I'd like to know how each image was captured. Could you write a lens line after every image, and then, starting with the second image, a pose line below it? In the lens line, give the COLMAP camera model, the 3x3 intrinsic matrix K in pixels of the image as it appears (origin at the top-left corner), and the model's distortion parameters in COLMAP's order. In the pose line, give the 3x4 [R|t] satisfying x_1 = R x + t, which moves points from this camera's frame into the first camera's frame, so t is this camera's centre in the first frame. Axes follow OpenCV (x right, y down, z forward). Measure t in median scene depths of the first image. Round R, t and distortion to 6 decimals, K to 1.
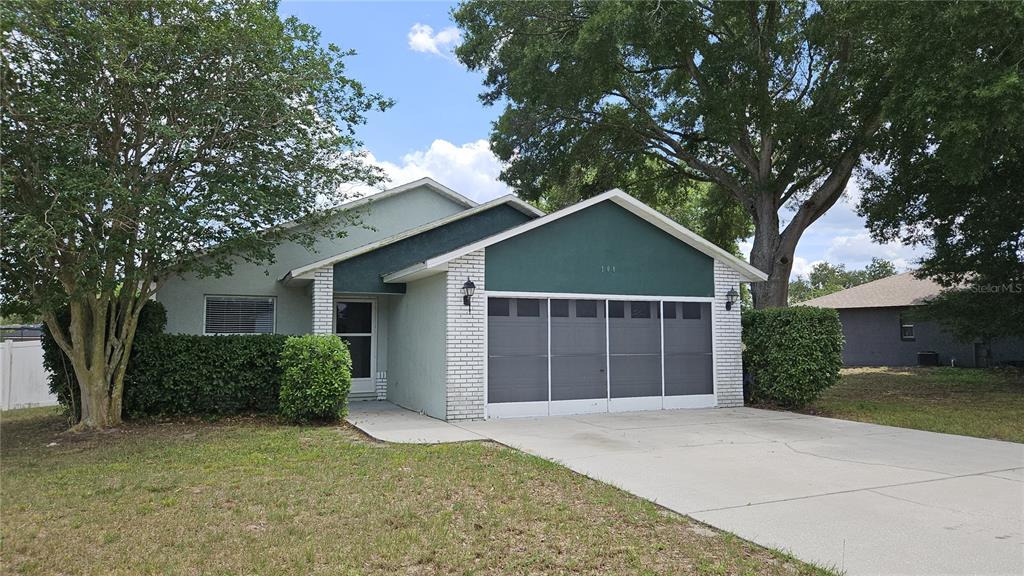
lens RADIAL K [[671.7, 0, 516.9], [0, 671.7, 284.7], [0, 0, 1]] dist [0.023338, -0.002208]
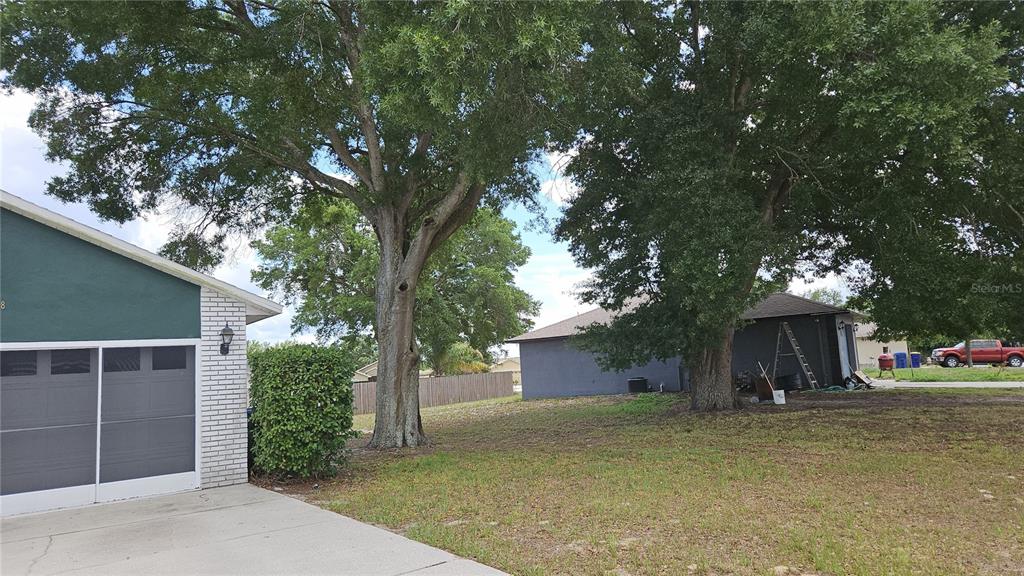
lens RADIAL K [[671.7, 0, 516.9], [0, 671.7, 284.7], [0, 0, 1]] dist [0.023338, -0.002208]
pose [[0.974821, -0.034595, 0.220290, 0.469157], [0.046949, 0.997590, -0.051095, 0.014161], [-0.217991, 0.060151, 0.974095, 0.192837]]
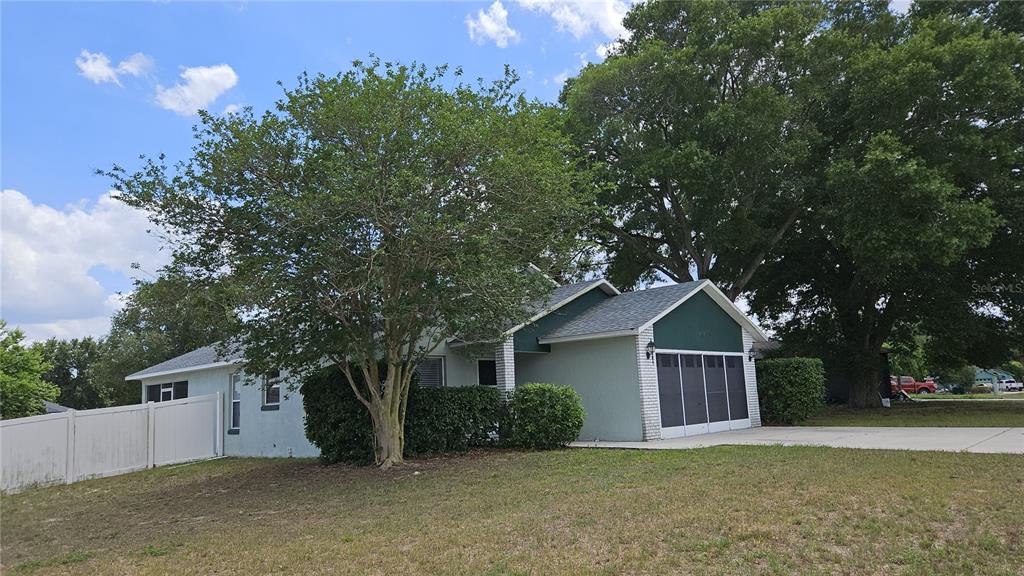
lens RADIAL K [[671.7, 0, 516.9], [0, 671.7, 284.7], [0, 0, 1]] dist [0.023338, -0.002208]
pose [[0.919766, 0.029040, 0.391392, -0.756823], [0.008519, 0.995547, -0.093886, 0.004430], [-0.392376, 0.089687, 0.915422, -0.186099]]
